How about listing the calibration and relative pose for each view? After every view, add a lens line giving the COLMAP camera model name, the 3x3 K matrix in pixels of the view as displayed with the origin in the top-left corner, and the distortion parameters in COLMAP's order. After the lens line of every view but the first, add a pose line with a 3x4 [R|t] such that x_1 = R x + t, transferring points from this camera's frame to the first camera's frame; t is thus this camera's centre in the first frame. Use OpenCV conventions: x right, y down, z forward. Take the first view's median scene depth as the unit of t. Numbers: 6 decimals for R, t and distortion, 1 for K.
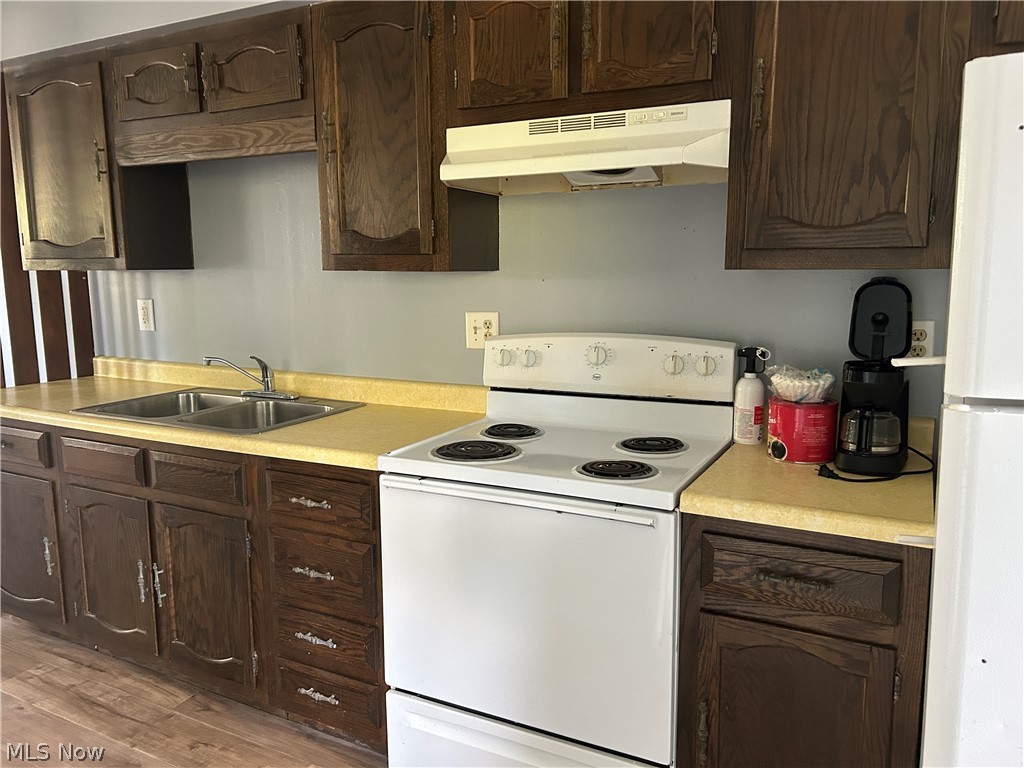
lens RADIAL K [[765.6, 0, 514.2], [0, 765.6, 388.9], [0, 0, 1]] dist [0.015420, -0.002361]
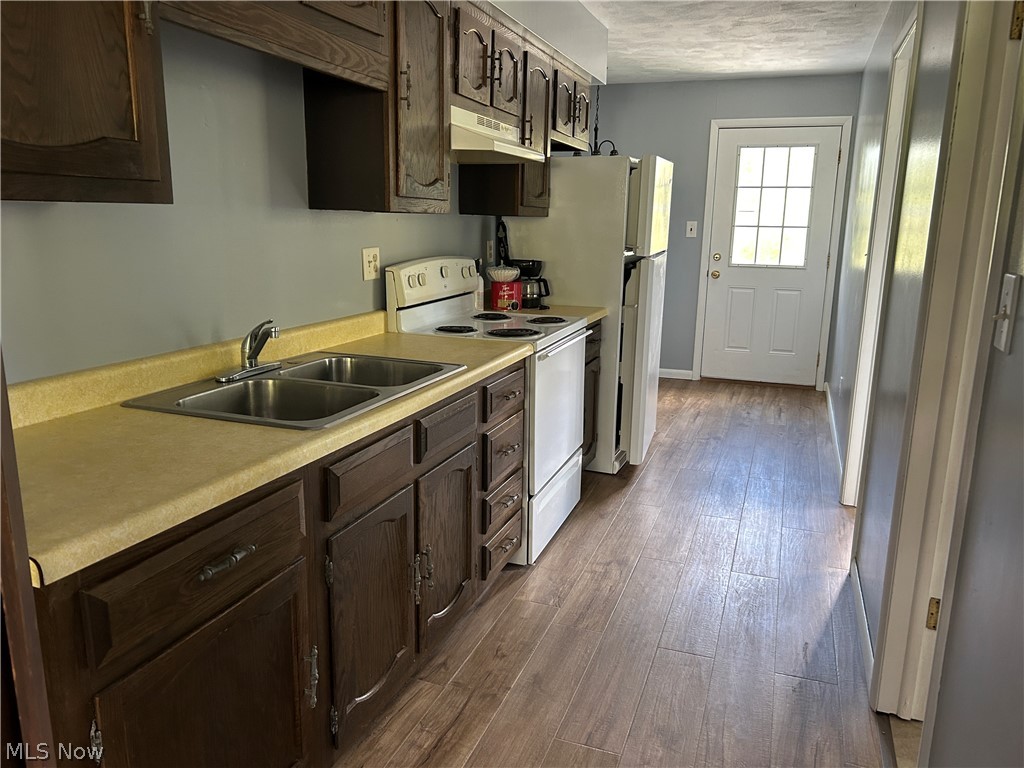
lens RADIAL K [[765.6, 0, 515.1], [0, 765.6, 380.8], [0, 0, 1]] dist [0.015420, -0.002361]
pose [[-0.130489, -0.209365, 0.969092, -1.272719], [0.126461, 0.965951, 0.225715, -0.142737], [-0.983352, 0.152006, -0.099570, 0.942445]]
